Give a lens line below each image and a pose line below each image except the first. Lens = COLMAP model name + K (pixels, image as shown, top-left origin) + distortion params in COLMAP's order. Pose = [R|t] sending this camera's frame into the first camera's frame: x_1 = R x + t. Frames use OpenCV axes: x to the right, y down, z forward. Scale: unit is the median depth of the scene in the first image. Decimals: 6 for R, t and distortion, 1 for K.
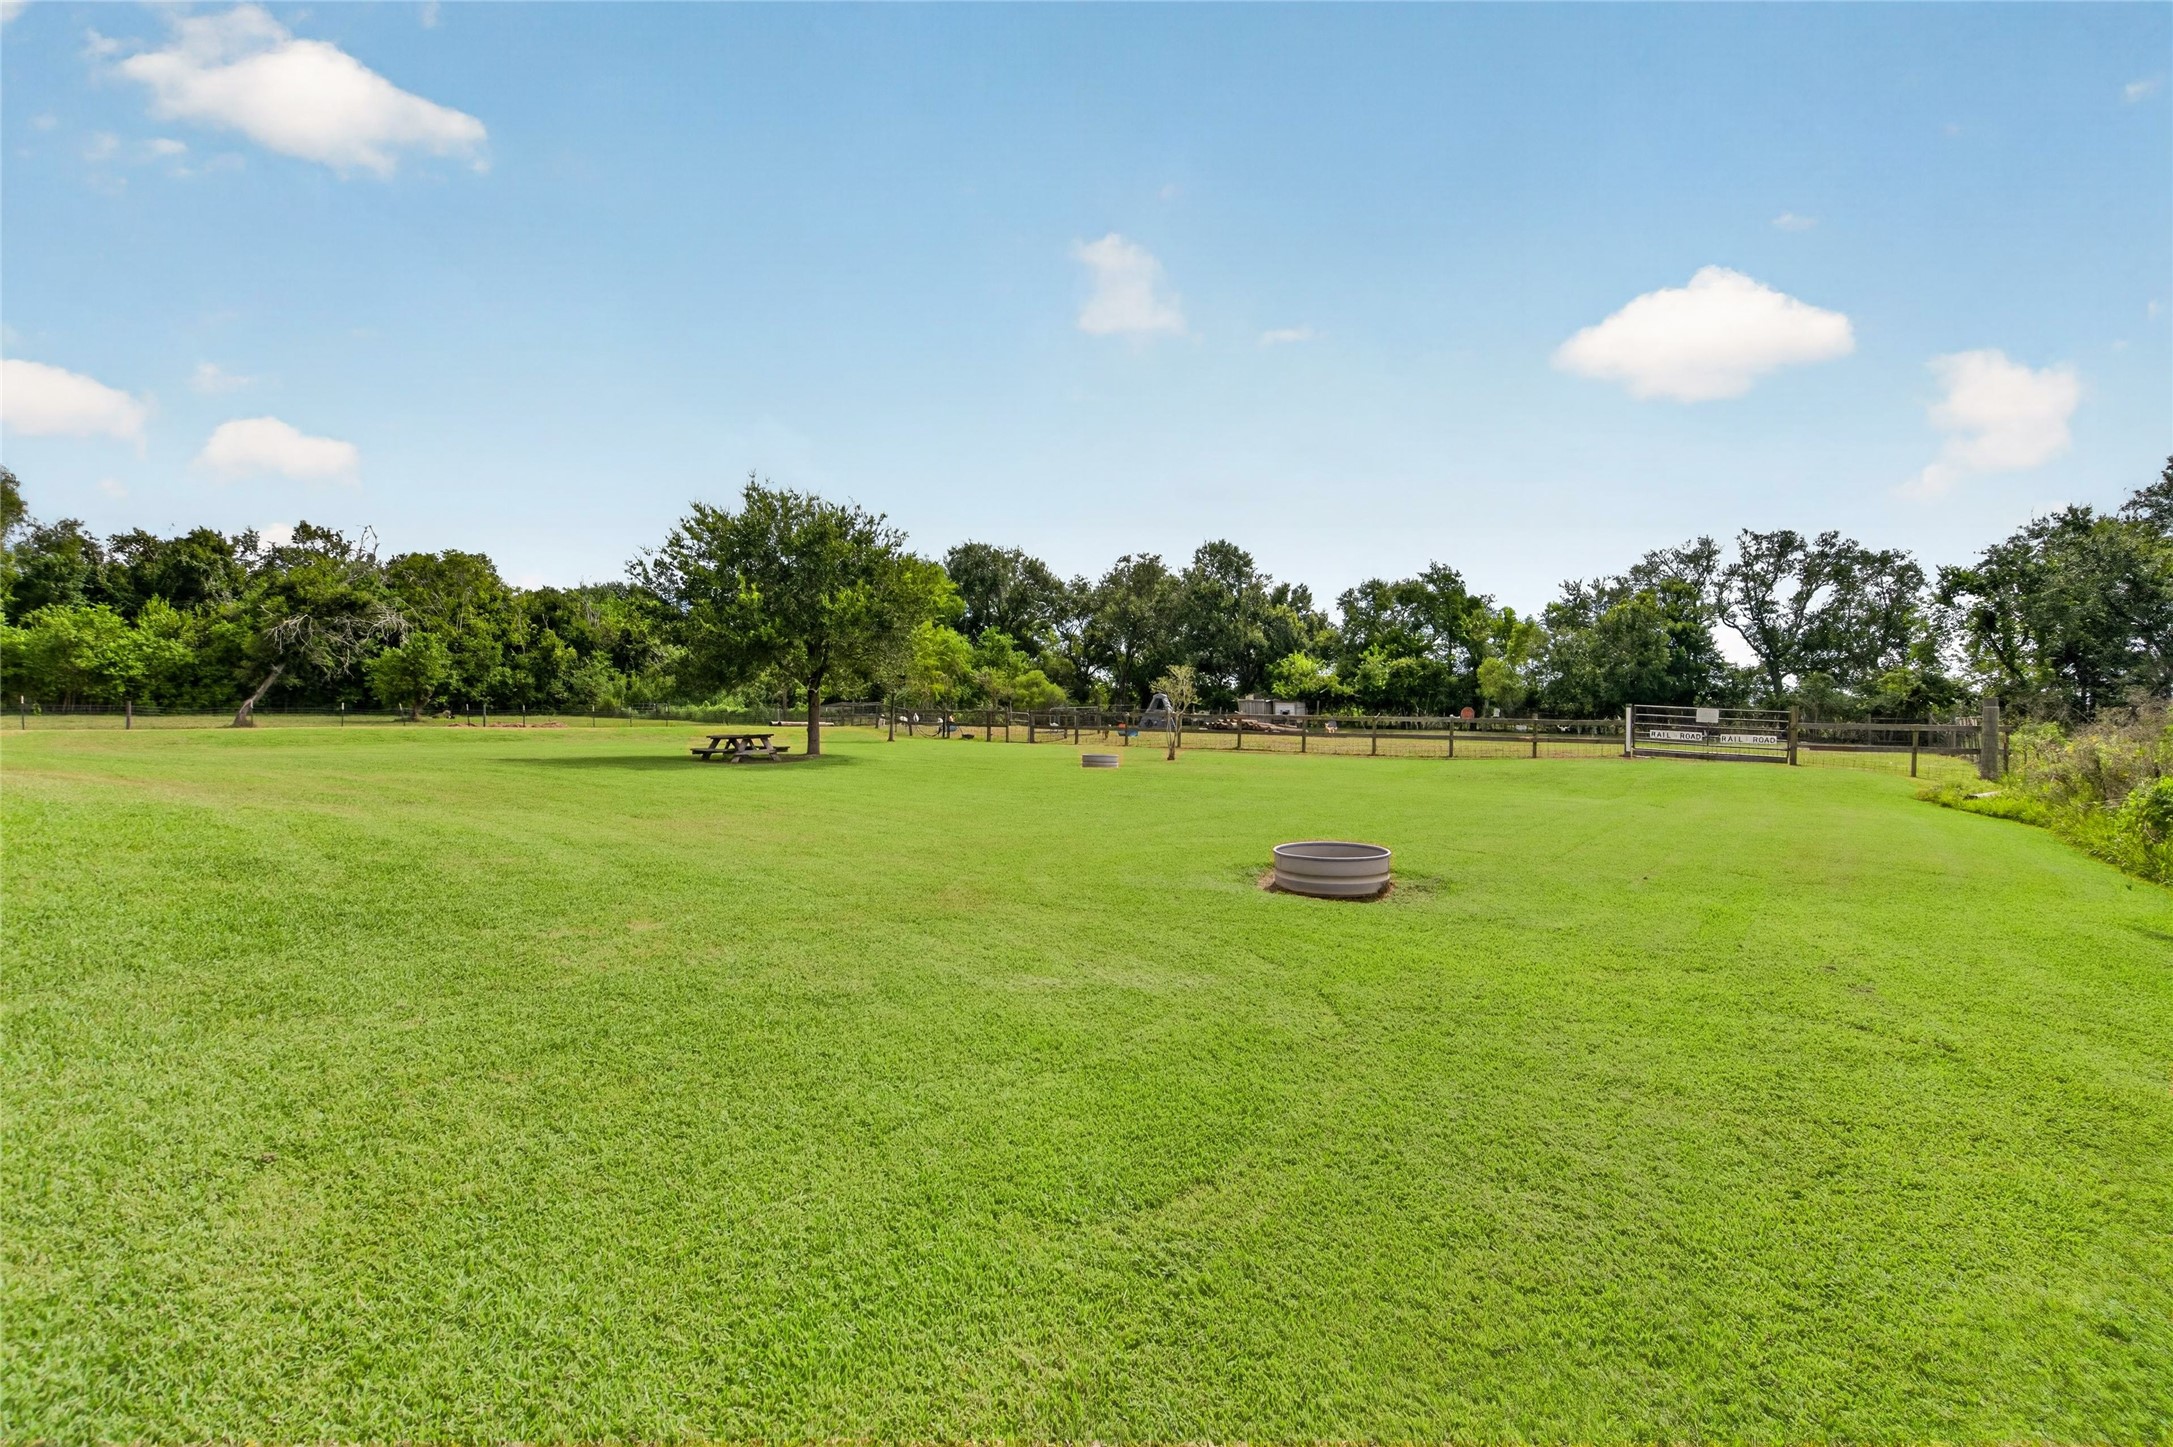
lens RADIAL K [[1000.6, 0, 1093.4], [0, 1000.6, 725.8], [0, 0, 1]] dist [0.033333, 0.000156]
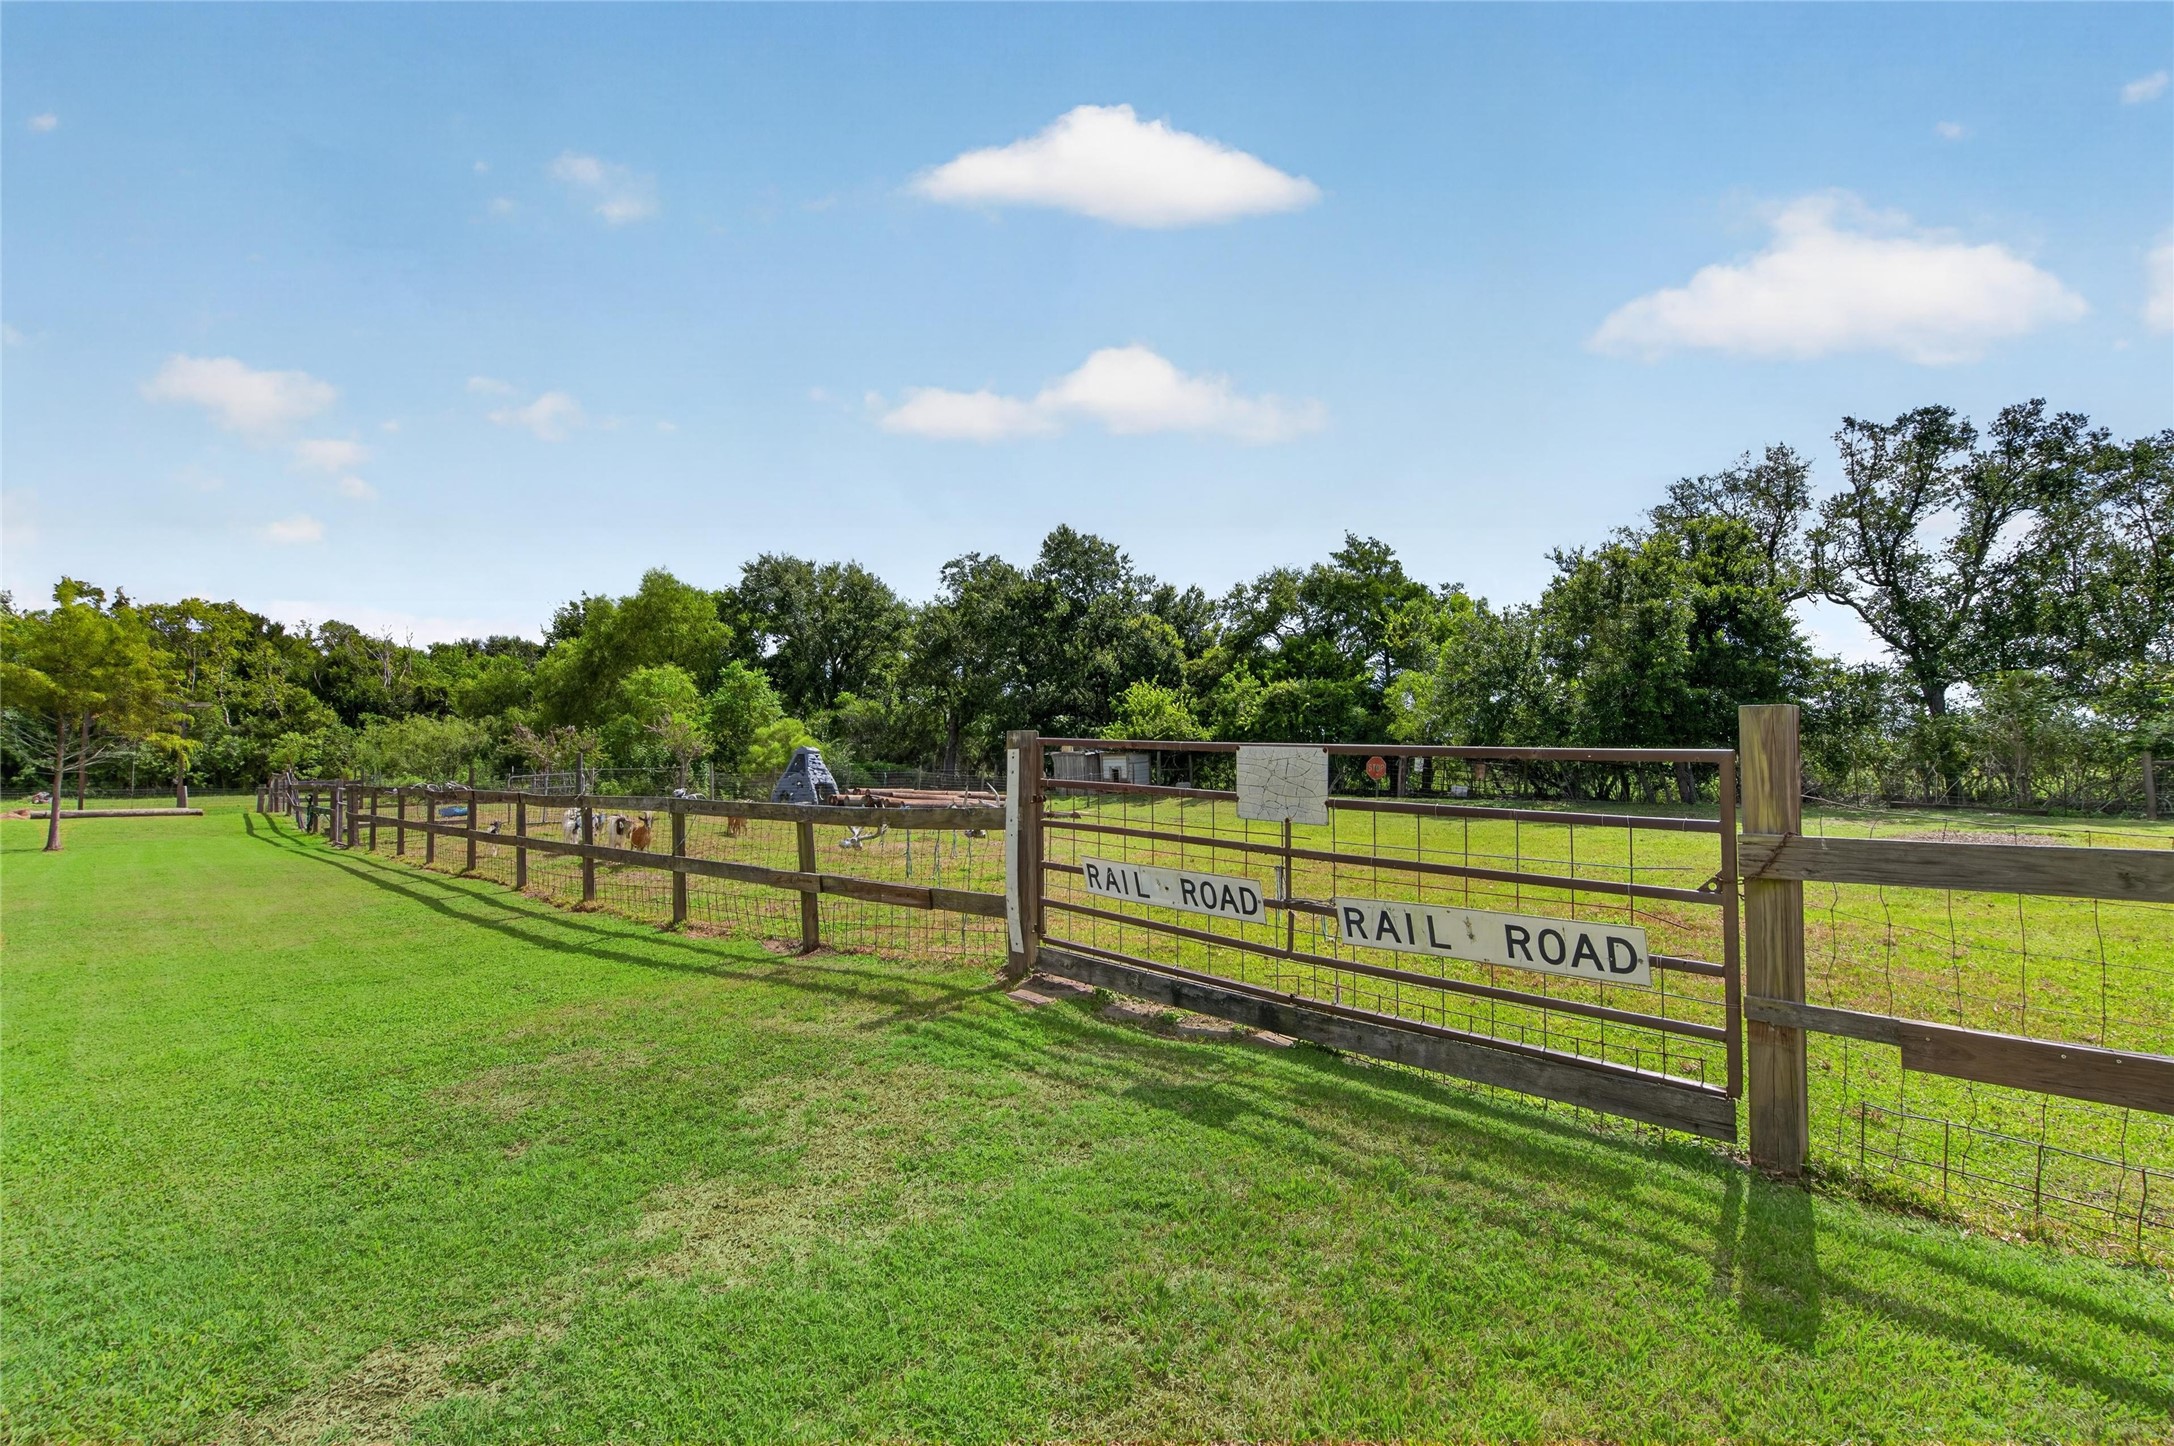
lens RADIAL K [[979.1, 0, 1087.0], [0, 979.1, 723.0], [0, 0, 1]] dist [-0.000148, 0.008638]
pose [[0.989967, -0.029222, -0.138248, 0.292432], [0.021146, 0.998003, -0.059530, -0.008141], [0.139711, 0.056009, 0.988607, 0.412897]]
